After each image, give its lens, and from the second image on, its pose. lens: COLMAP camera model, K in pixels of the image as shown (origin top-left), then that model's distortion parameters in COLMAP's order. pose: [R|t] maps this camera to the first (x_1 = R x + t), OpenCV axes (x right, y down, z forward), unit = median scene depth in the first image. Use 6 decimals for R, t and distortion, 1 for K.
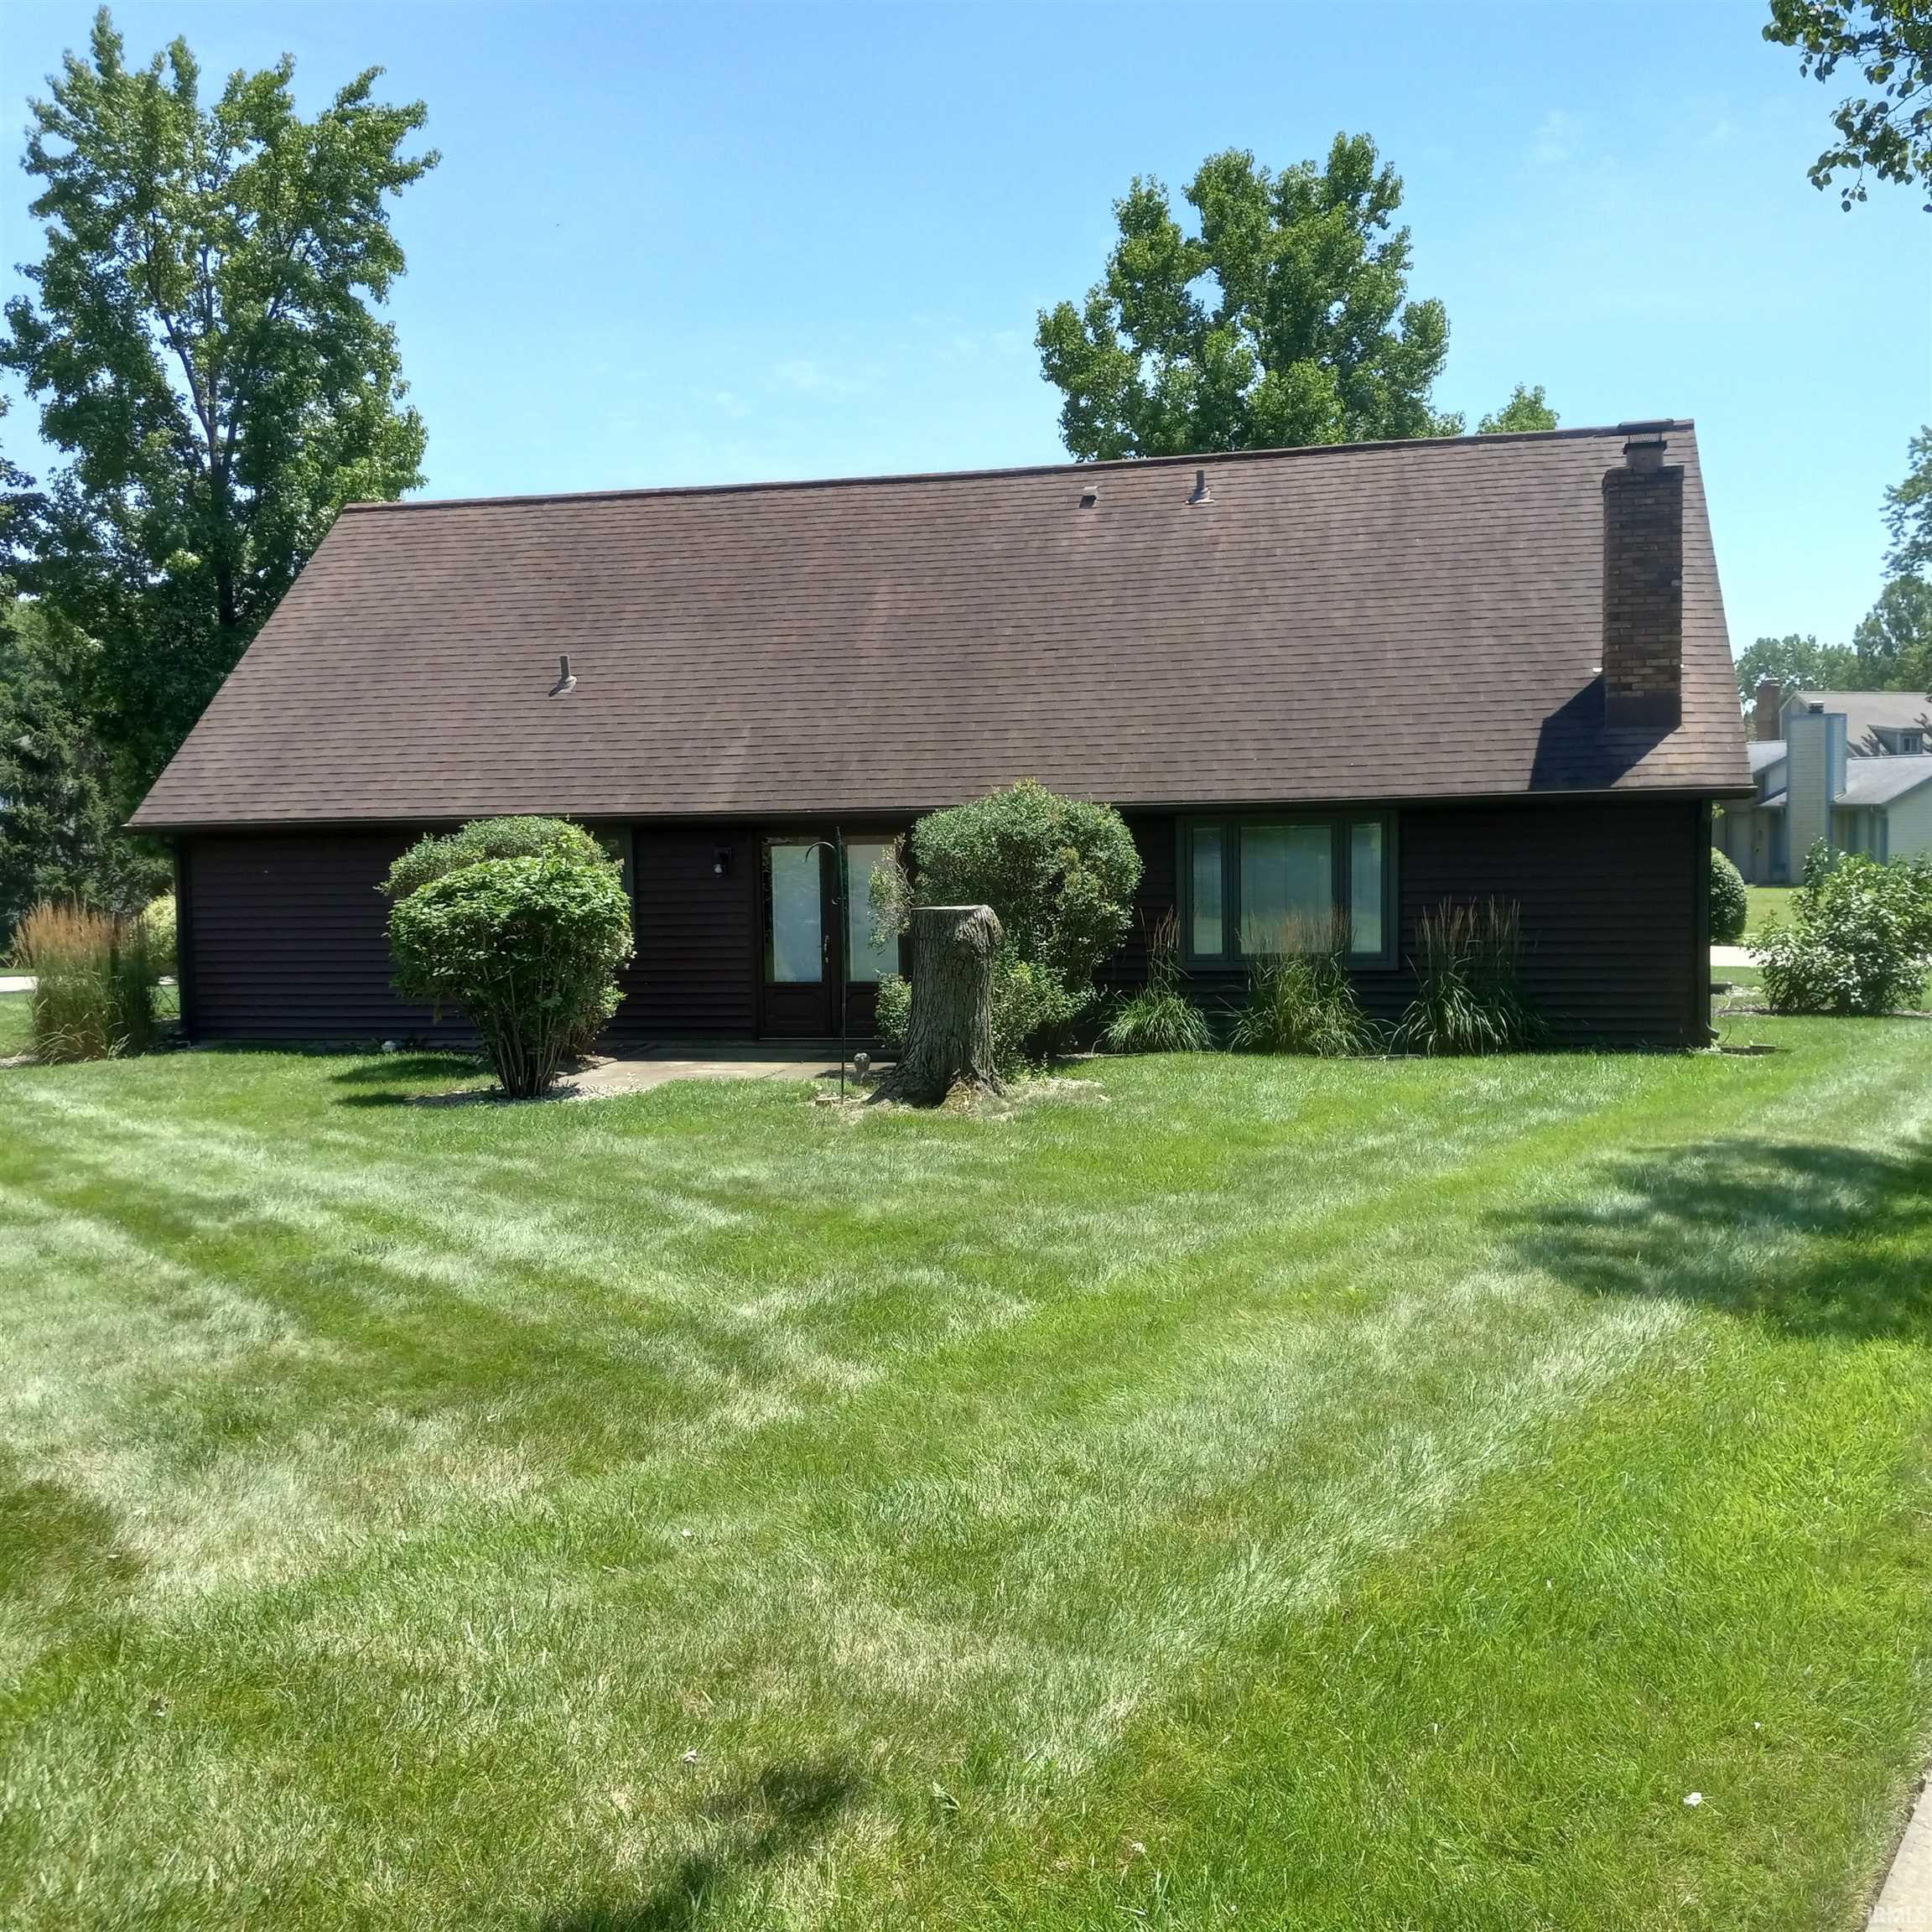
lens RADIAL K [[2027.1, 0, 966.0], [0, 2027.1, 966.0], [0, 0, 1]] dist [0.281483, -0.718808]
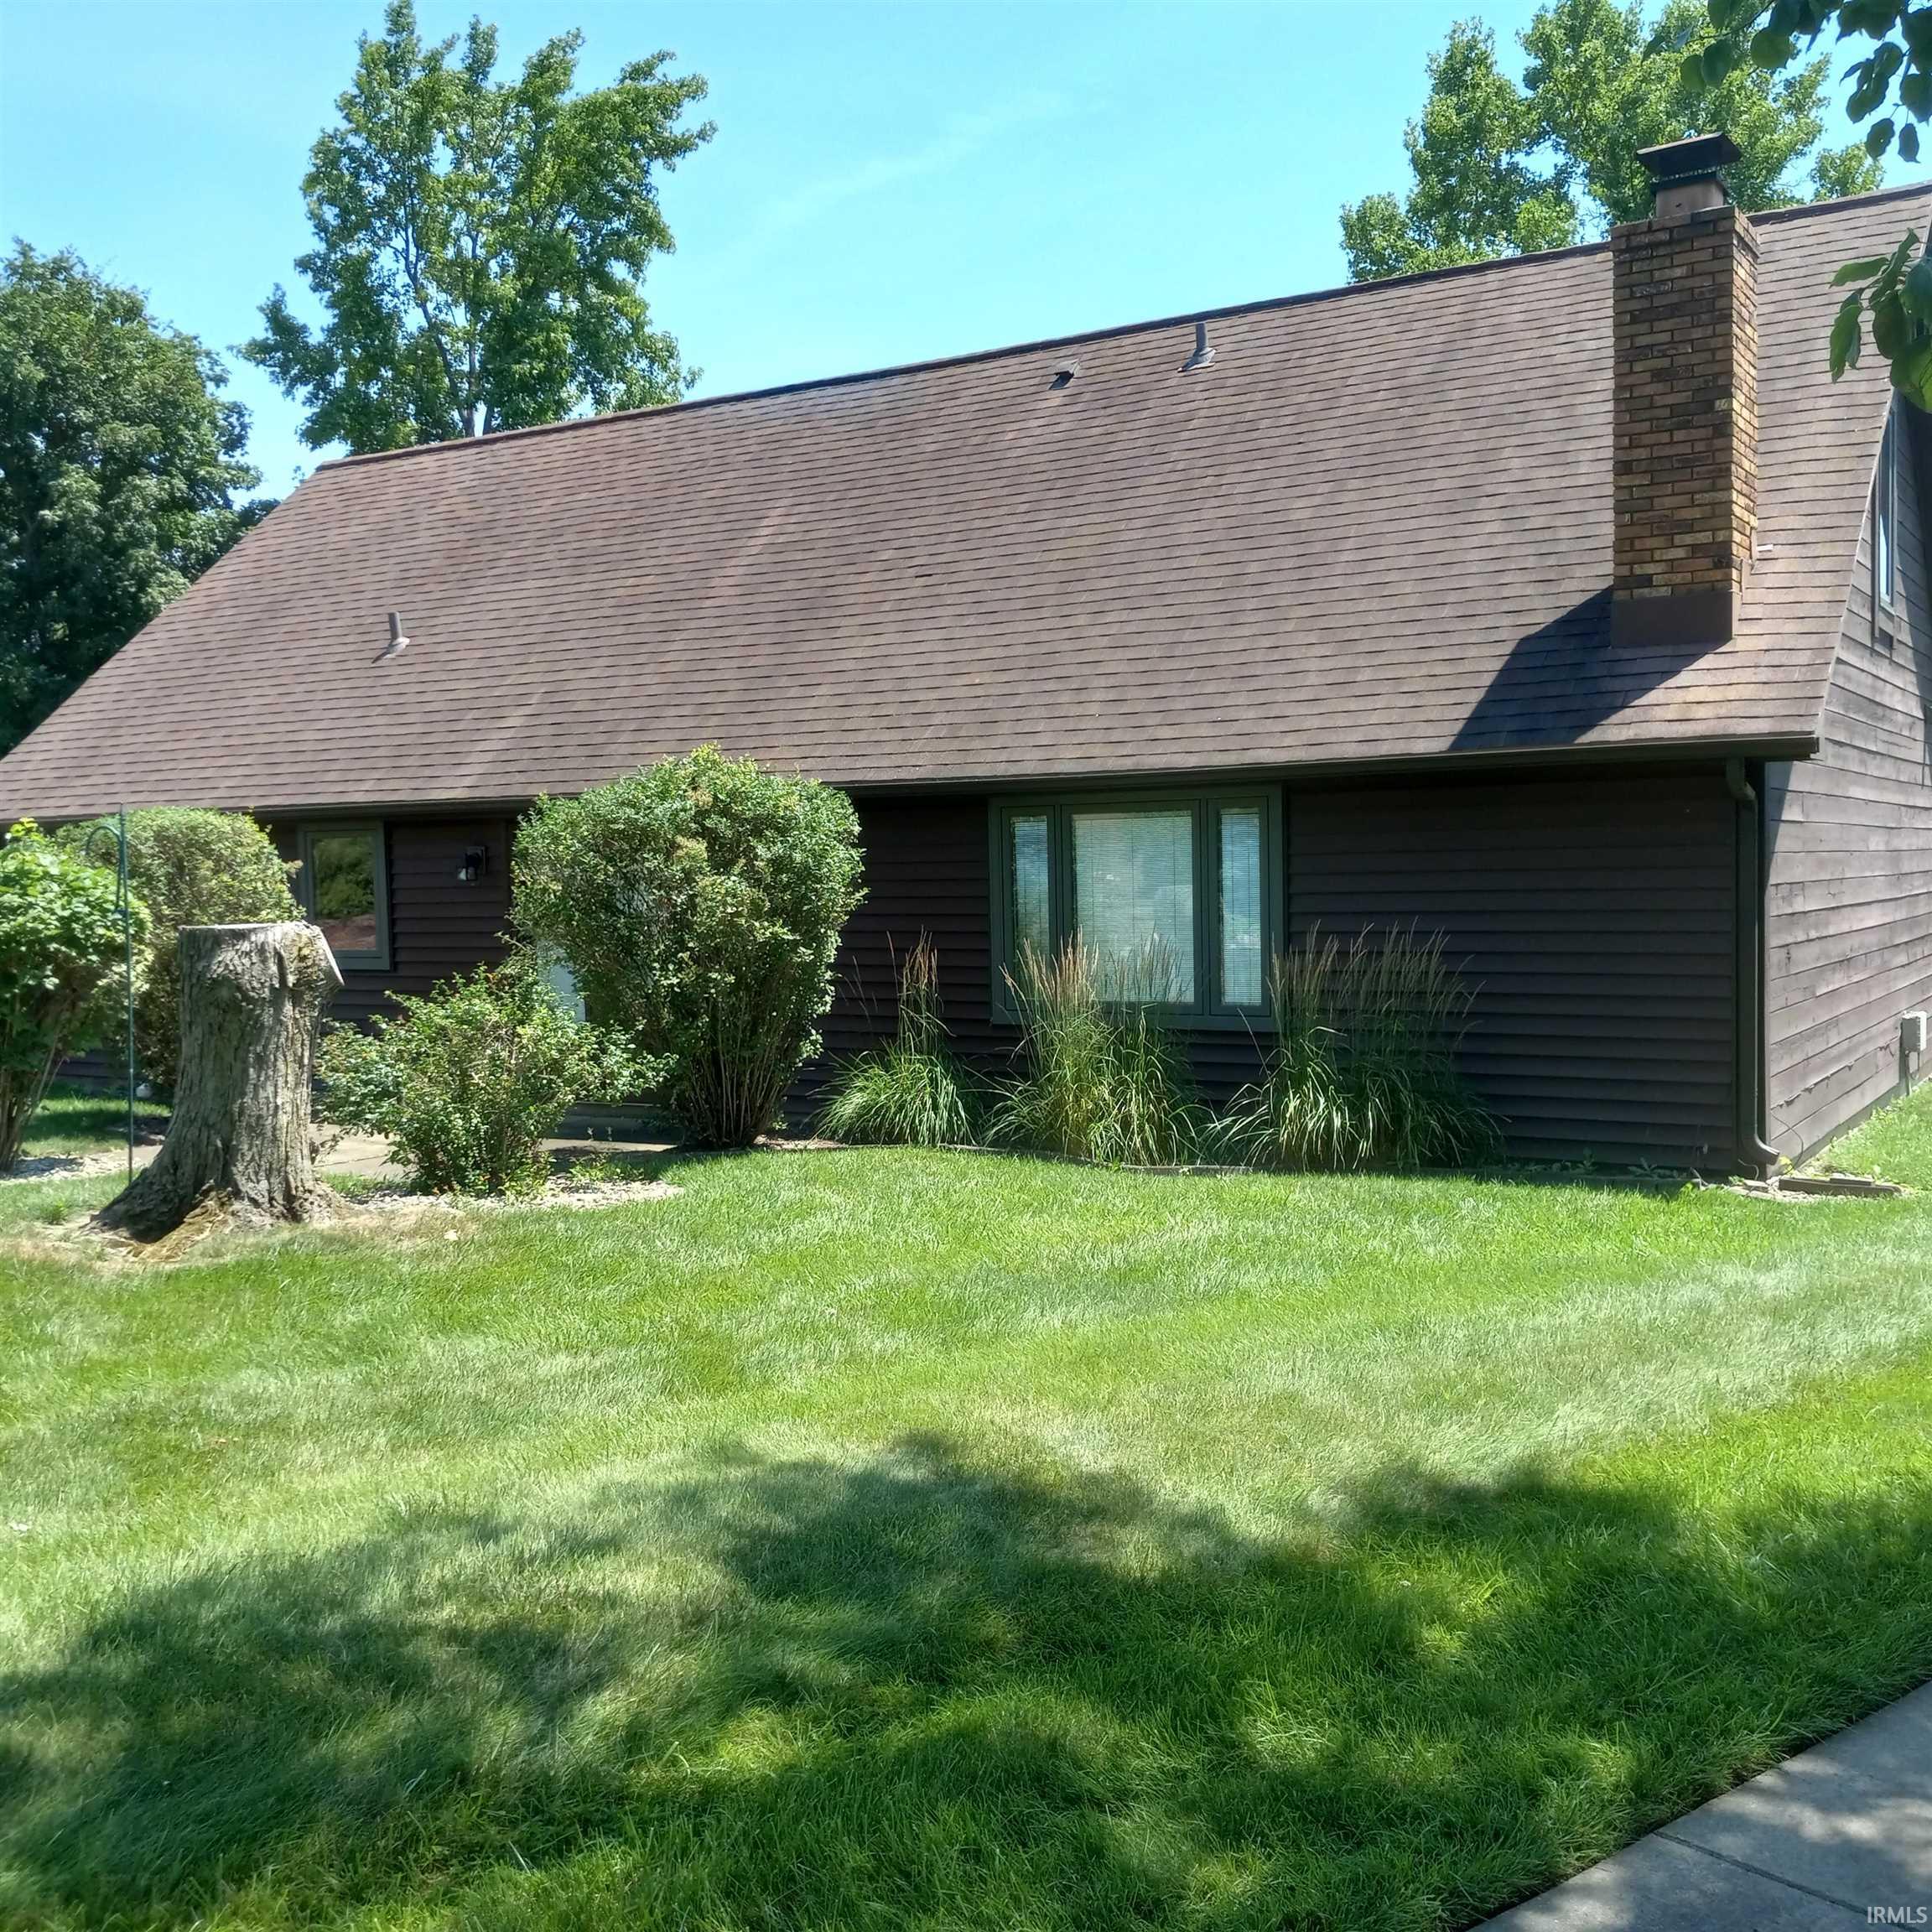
lens RADIAL K [[2020.8, 0, 966.0], [0, 2020.8, 966.0], [0, 0, 1]] dist [0.103558, -0.194671]
pose [[0.943583, 0.016467, -0.330726, 0.328911], [-0.019629, 0.999788, -0.006222, -0.013065], [0.330553, 0.012362, 0.943706, 0.363125]]
